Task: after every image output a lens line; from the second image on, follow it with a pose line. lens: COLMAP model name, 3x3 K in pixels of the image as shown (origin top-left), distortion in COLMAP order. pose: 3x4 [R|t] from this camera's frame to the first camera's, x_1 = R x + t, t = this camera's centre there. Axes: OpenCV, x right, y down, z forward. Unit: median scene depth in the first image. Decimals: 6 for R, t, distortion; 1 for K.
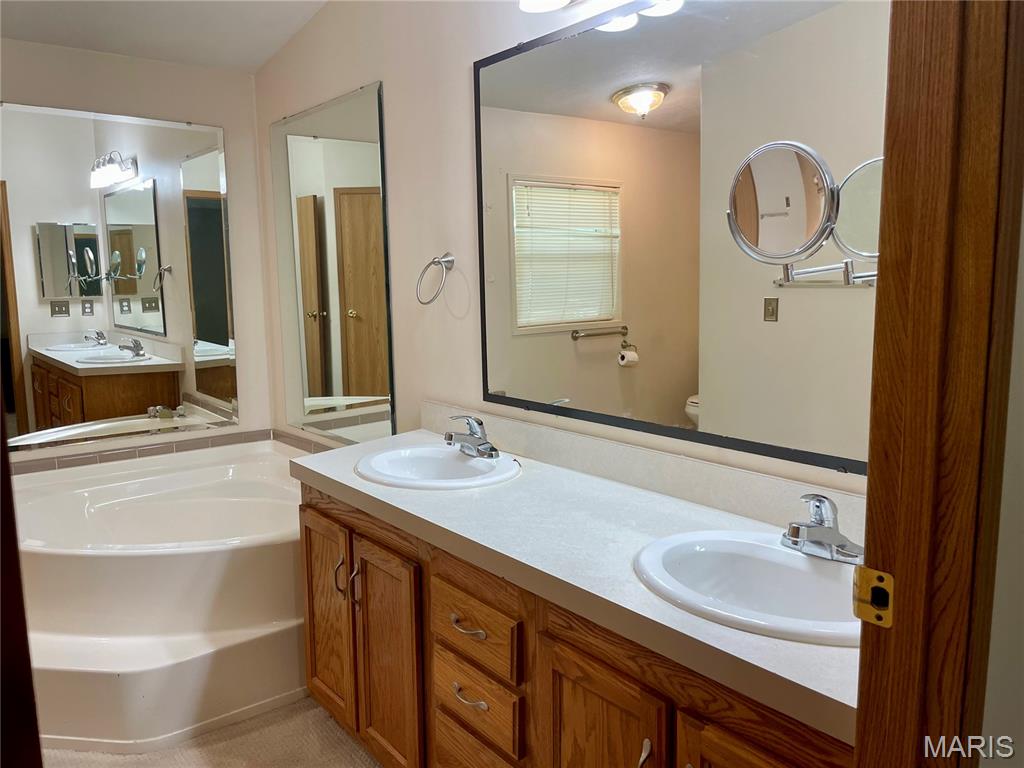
lens RADIAL K [[781.1, 0, 509.9], [0, 781.1, 383.6], [0, 0, 1]] dist [0.065136, -0.091942]
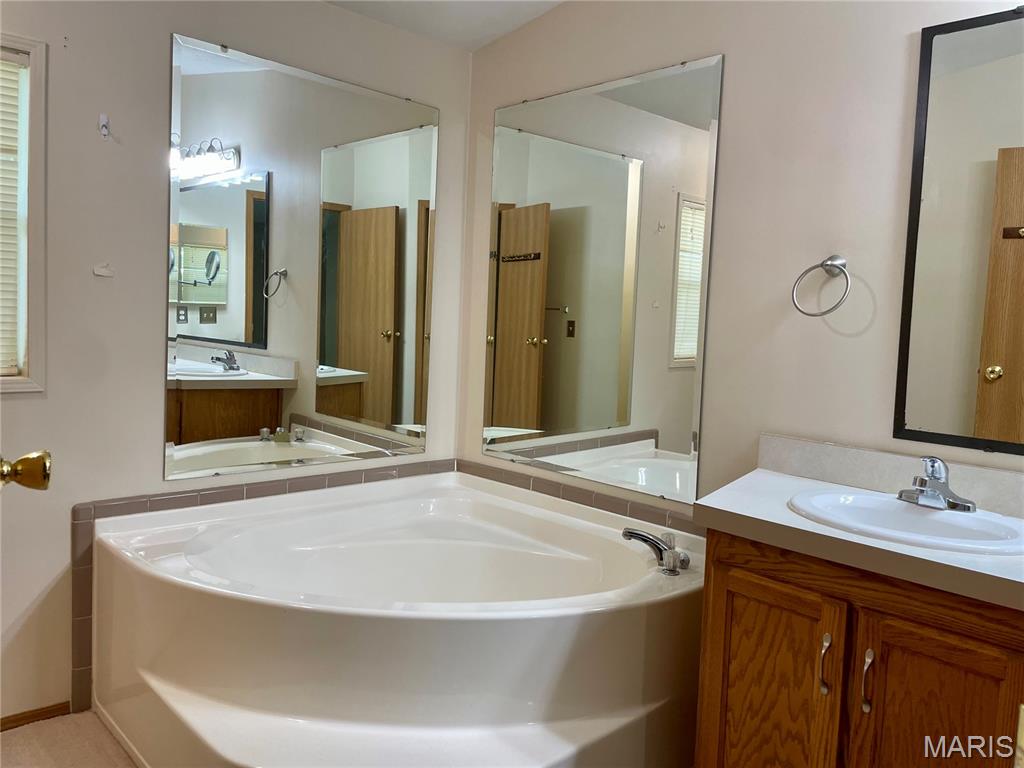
lens RADIAL K [[781.1, 0, 512.7], [0, 781.1, 381.2], [0, 0, 1]] dist [0.065136, -0.091942]
pose [[0.995165, 0.045881, 0.086845, -0.256299], [-0.041446, 0.997776, -0.052205, 0.011492], [-0.089047, 0.048353, 0.994853, 0.110994]]
